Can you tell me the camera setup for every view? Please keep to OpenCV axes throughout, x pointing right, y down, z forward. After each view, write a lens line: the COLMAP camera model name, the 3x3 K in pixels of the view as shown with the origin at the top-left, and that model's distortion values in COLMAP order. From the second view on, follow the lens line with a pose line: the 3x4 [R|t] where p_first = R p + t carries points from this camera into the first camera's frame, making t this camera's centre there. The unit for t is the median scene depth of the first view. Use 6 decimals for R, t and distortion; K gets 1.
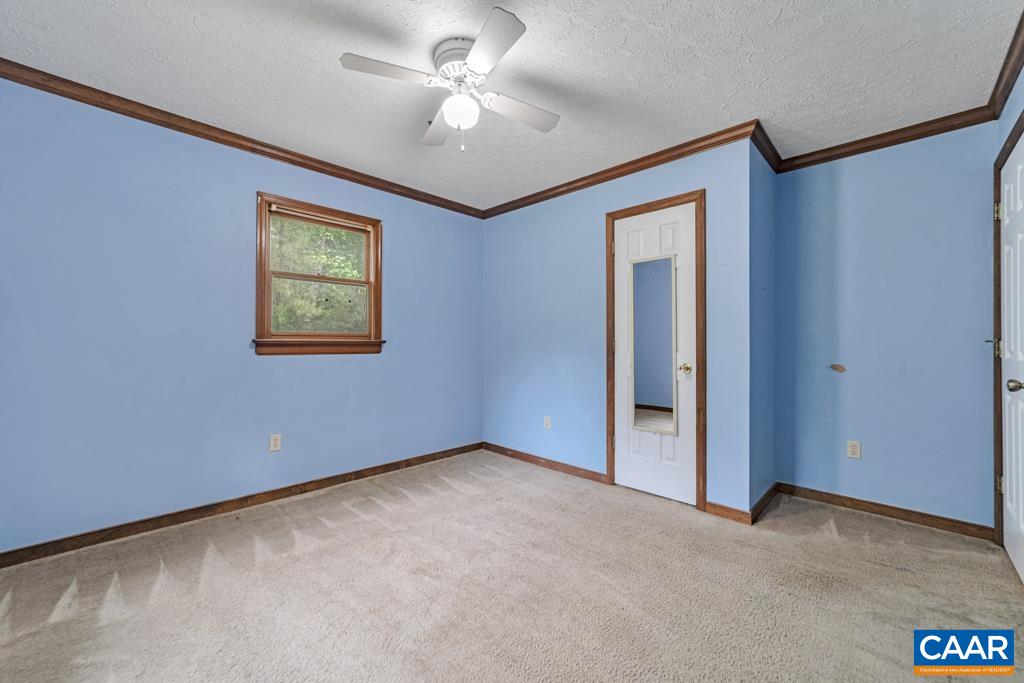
lens RADIAL K [[392.8, 0, 521.6], [0, 392.8, 345.6], [0, 0, 1]] dist [-0.014760, 0.005864]
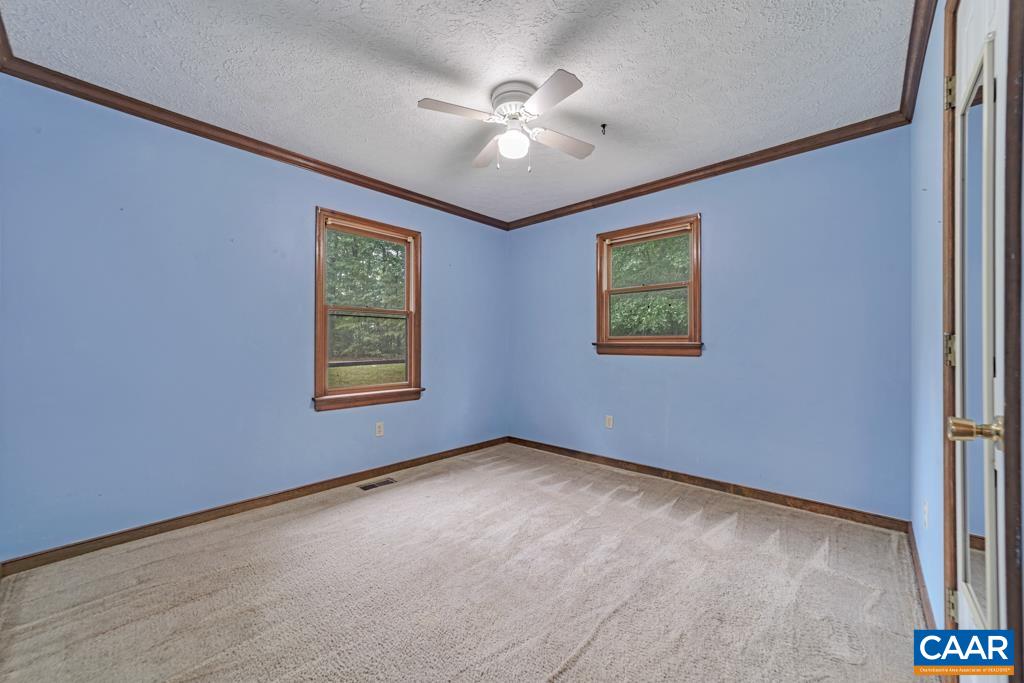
lens RADIAL K [[392.8, 0, 503.2], [0, 392.8, 351.4], [0, 0, 1]] dist [-0.014760, 0.005864]
pose [[0.026054, 0.017752, -0.999503, 0.685173], [-0.006652, 0.999823, 0.017584, -0.007426], [0.999638, 0.006191, 0.026167, 0.630949]]
